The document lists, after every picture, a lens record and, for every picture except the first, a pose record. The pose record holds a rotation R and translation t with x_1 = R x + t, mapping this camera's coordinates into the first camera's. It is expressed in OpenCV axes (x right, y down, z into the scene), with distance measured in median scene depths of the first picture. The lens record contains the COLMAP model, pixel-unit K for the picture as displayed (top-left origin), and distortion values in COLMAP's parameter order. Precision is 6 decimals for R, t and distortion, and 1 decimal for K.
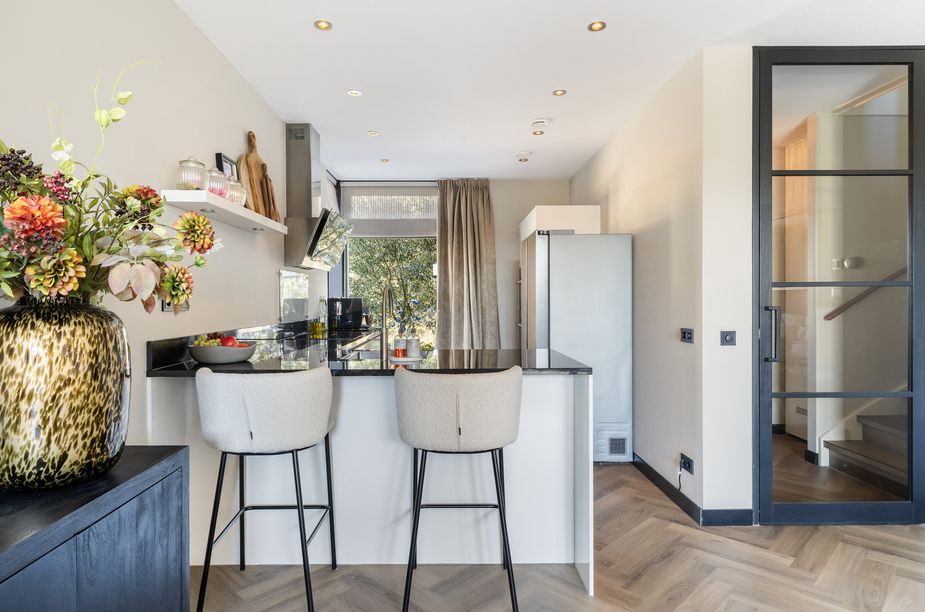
lens RADIAL K [[544.3, 0, 462.5], [0, 544.3, 306.0], [0, 0, 1]] dist [0.005328, -0.000107]
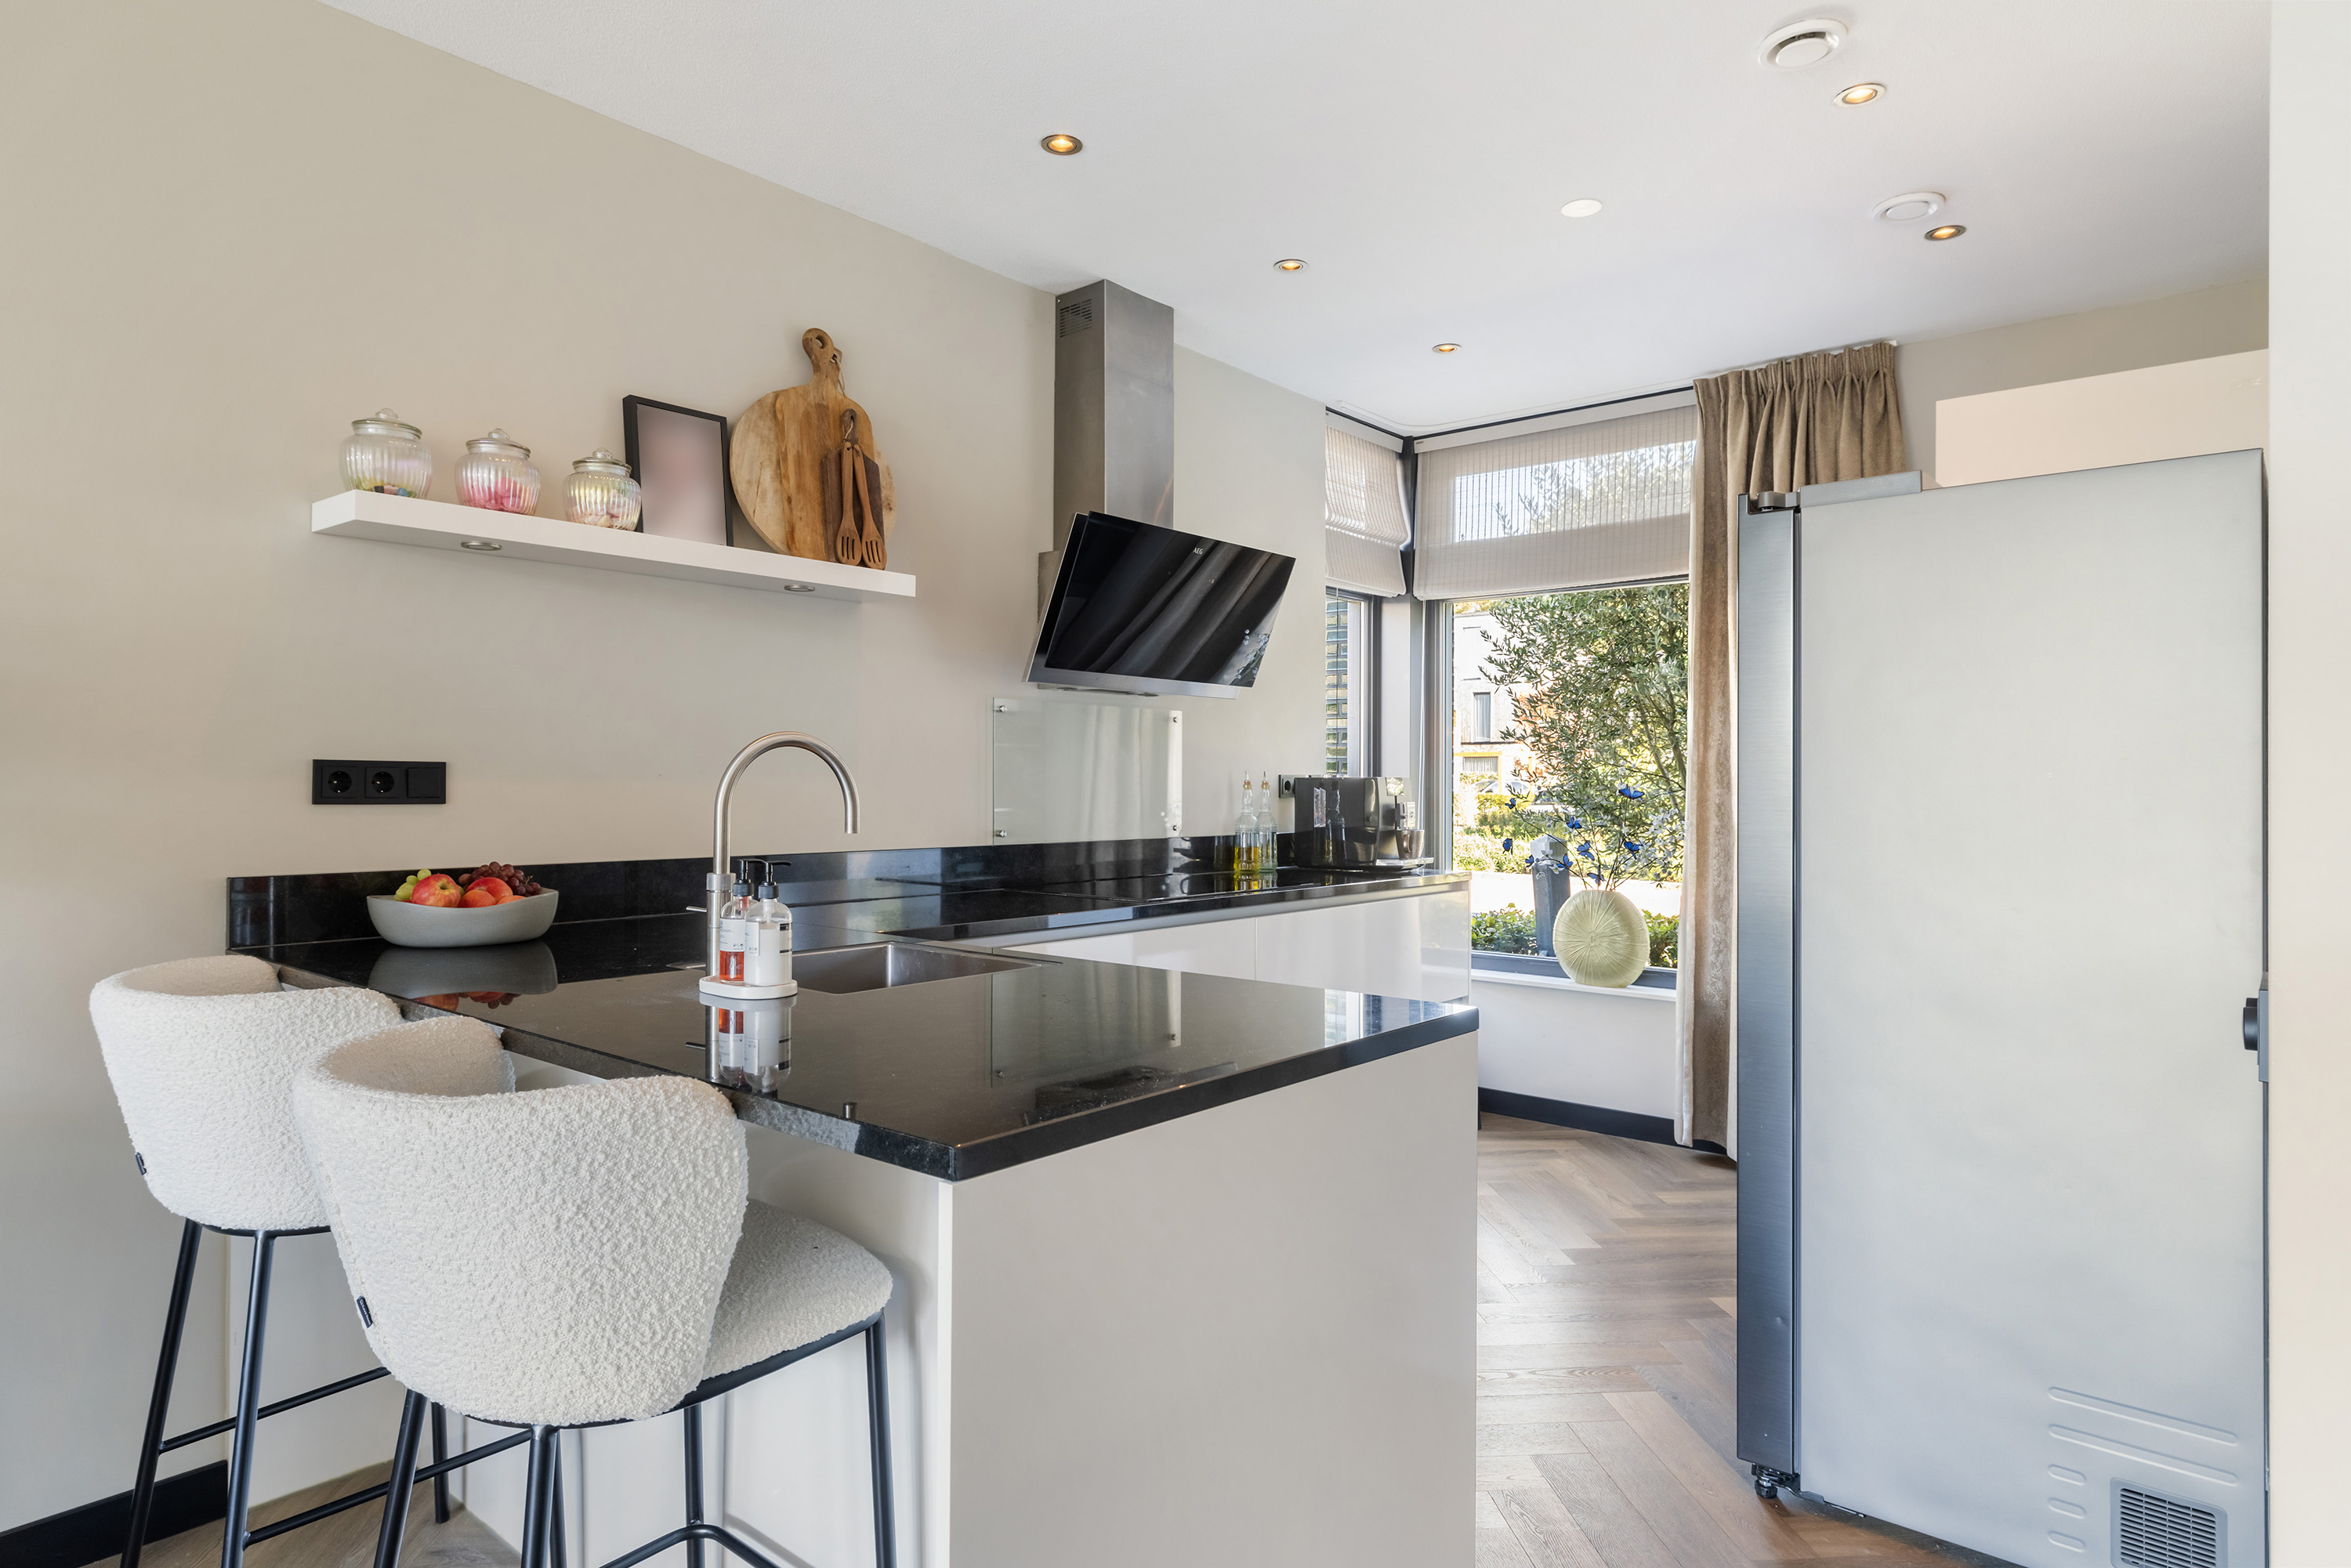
lens RADIAL K [[1362.8, 0, 1175.5], [0, 1362.8, 784.0], [0, 0, 1]] dist [0.016493, 0.001274]
pose [[0.758556, 0.005990, -0.651580, 0.478898], [-0.013916, 0.999879, -0.007008, -0.006048], [0.651459, 0.014383, 0.758547, 0.530816]]
